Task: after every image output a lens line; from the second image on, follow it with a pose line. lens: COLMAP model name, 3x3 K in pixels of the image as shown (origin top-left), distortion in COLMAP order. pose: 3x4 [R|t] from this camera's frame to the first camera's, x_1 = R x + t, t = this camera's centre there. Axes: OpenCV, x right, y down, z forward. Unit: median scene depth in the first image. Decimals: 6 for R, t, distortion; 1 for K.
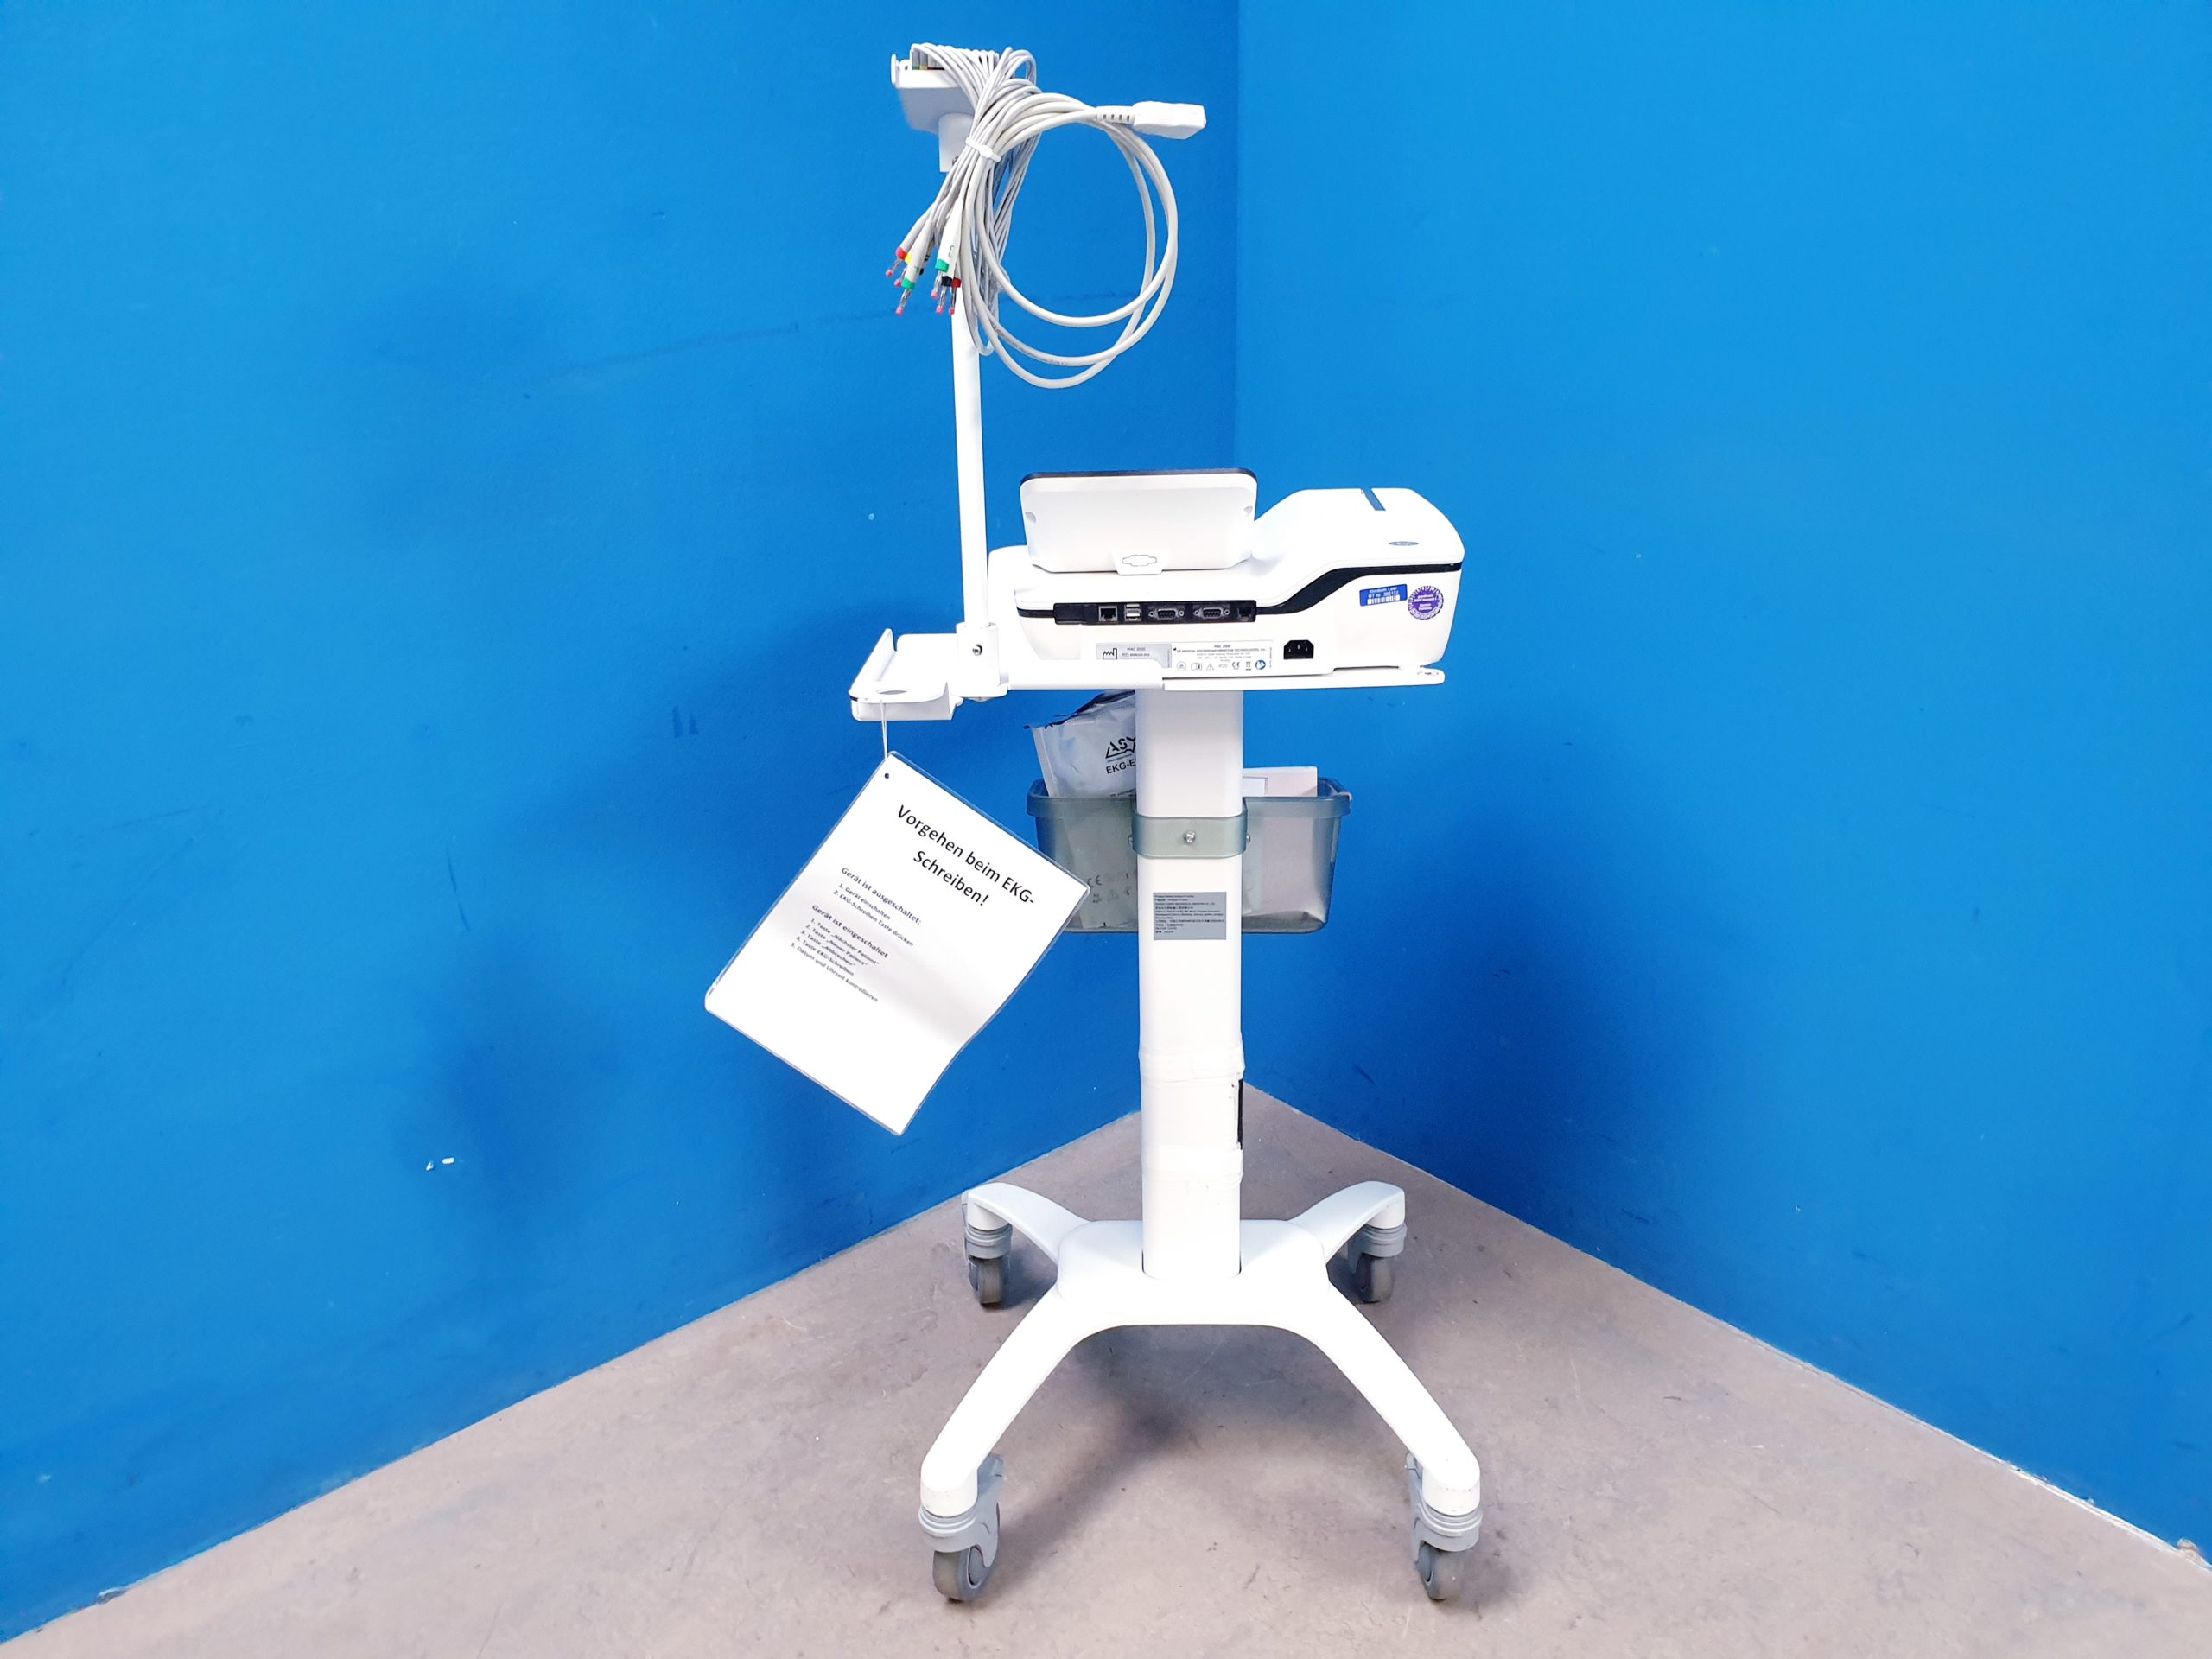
lens RADIAL K [[1719.5, 0, 1109.6], [0, 1719.5, 860.7], [0, 0, 1]] dist [-0.007676, 0.057741]
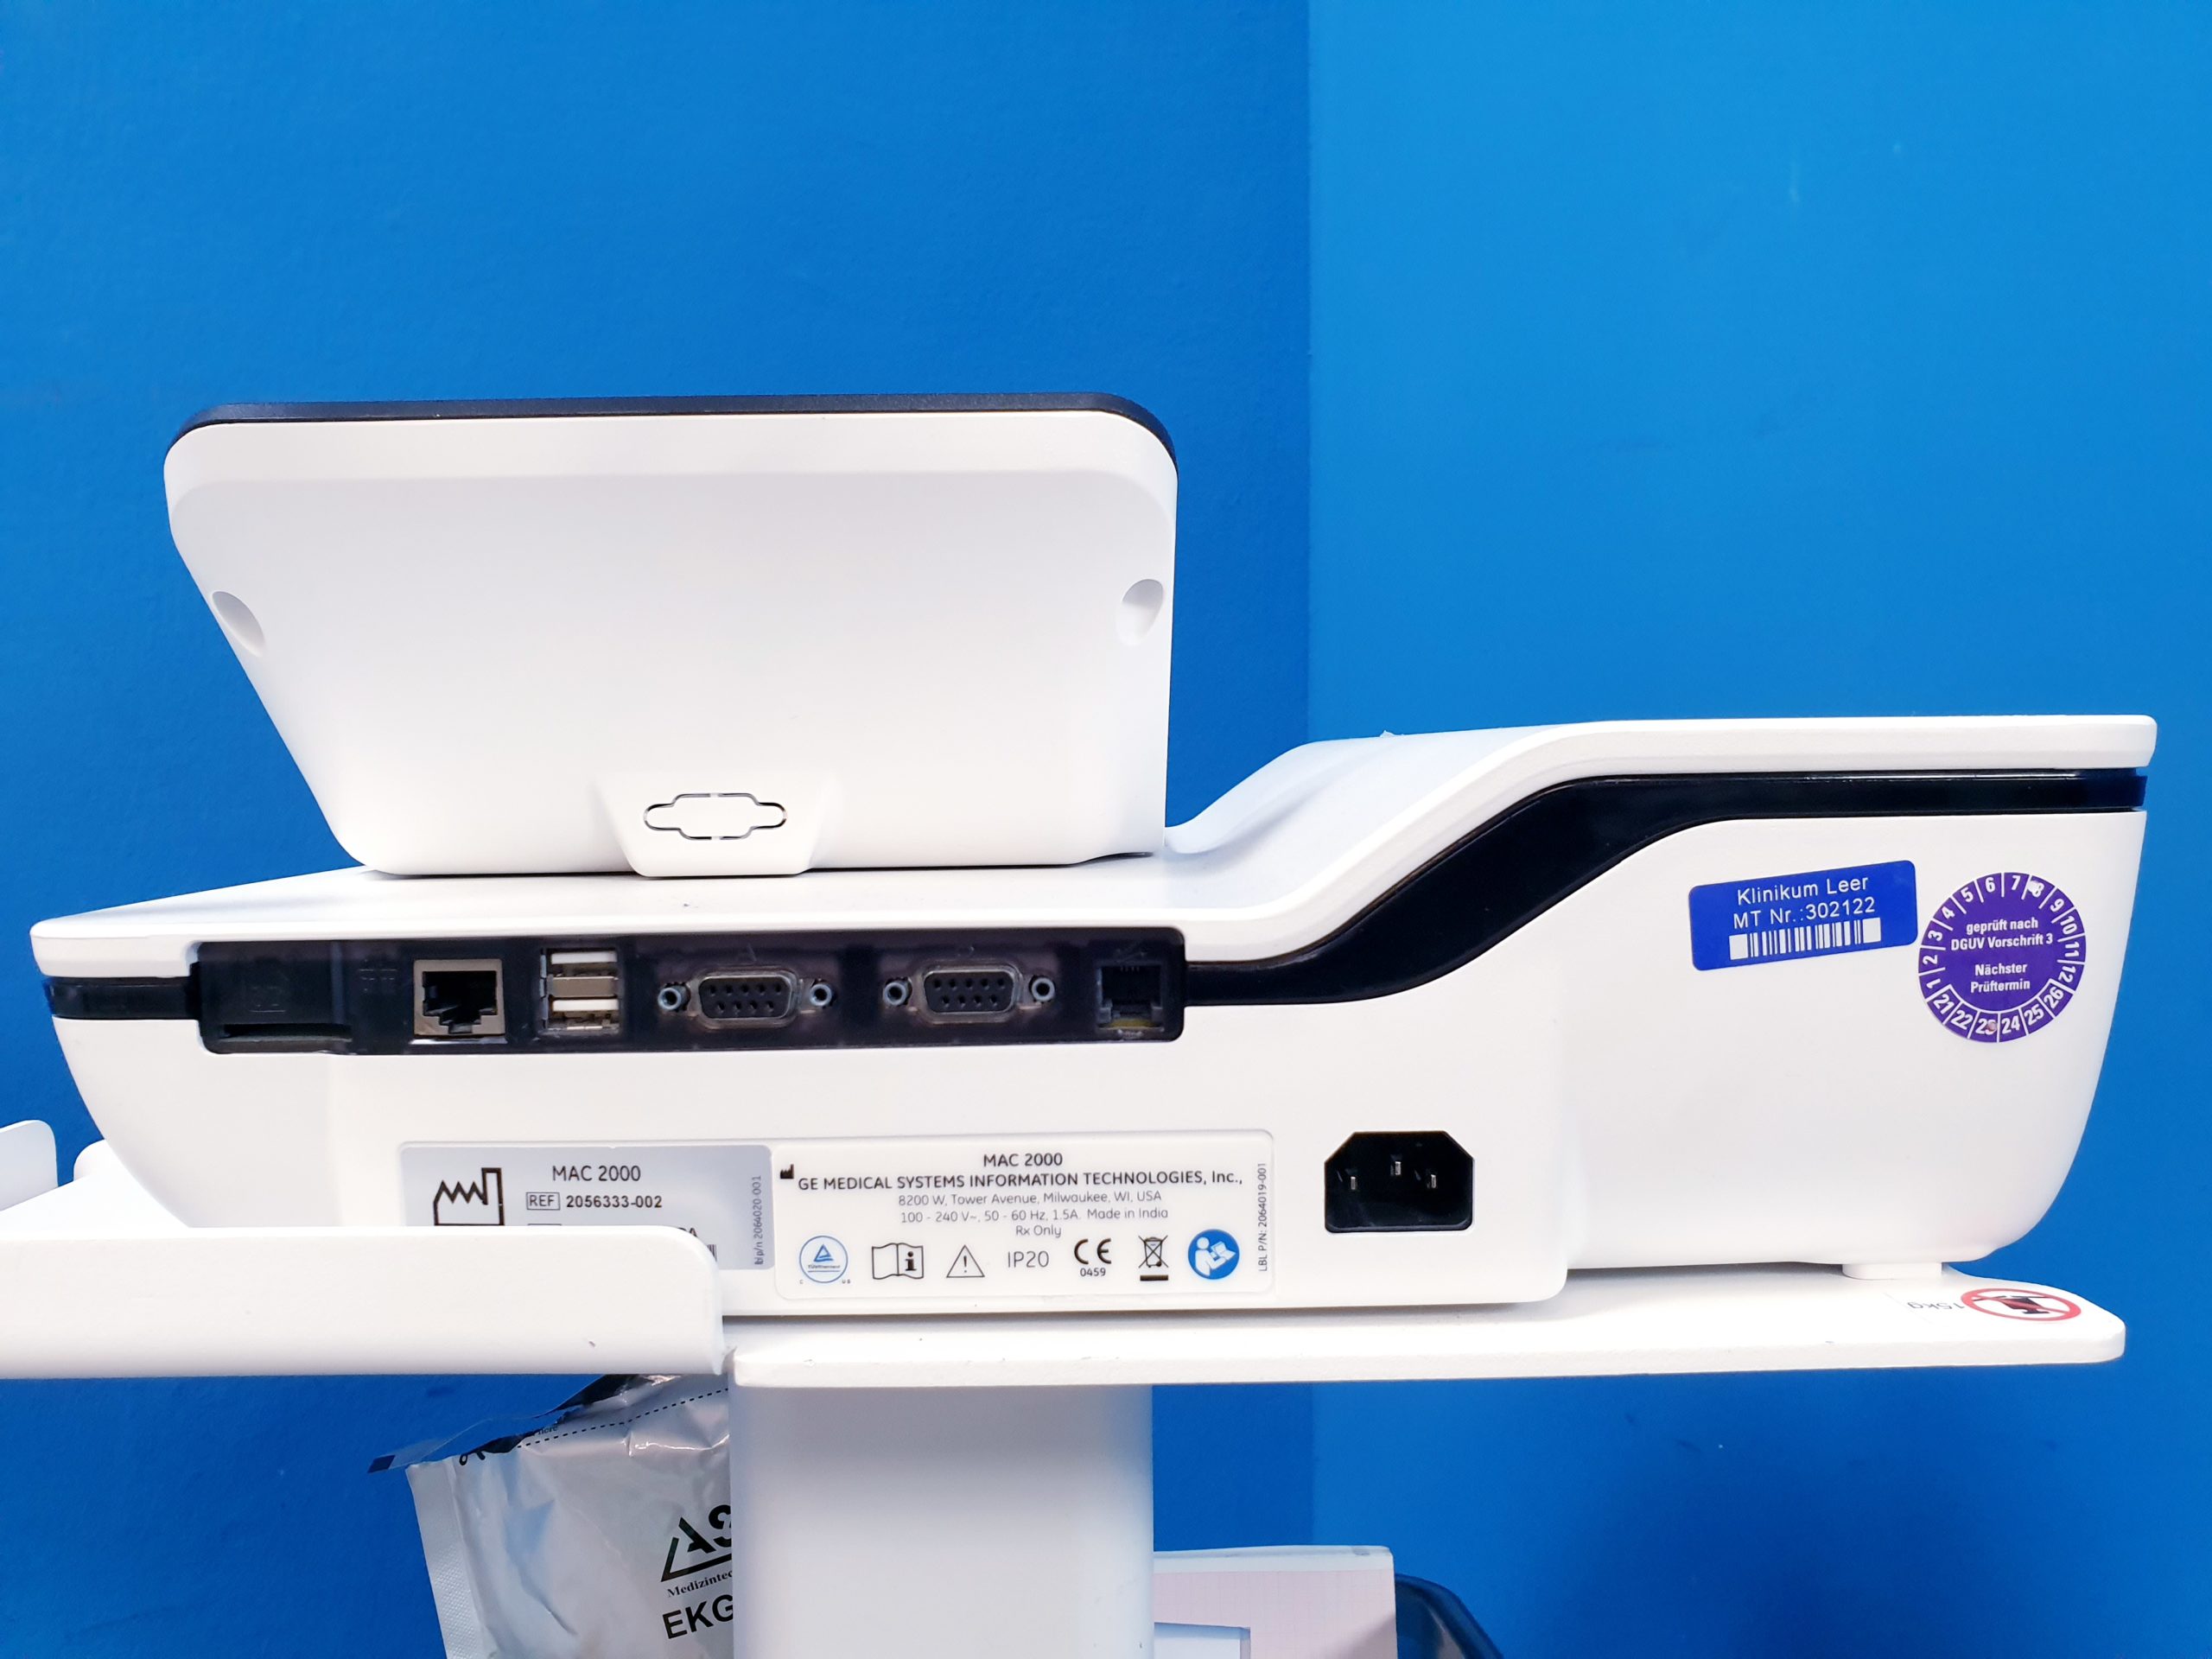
lens RADIAL K [[1717.6, 0, 1094.7], [0, 1717.6, 836.2], [0, 0, 1]] dist [-0.010113, 0.064485]
pose [[0.999819, 0.010805, 0.015670, 0.070471], [-0.005200, 0.946996, -0.321202, -0.096055], [-0.018310, 0.321063, 0.946881, 0.795729]]
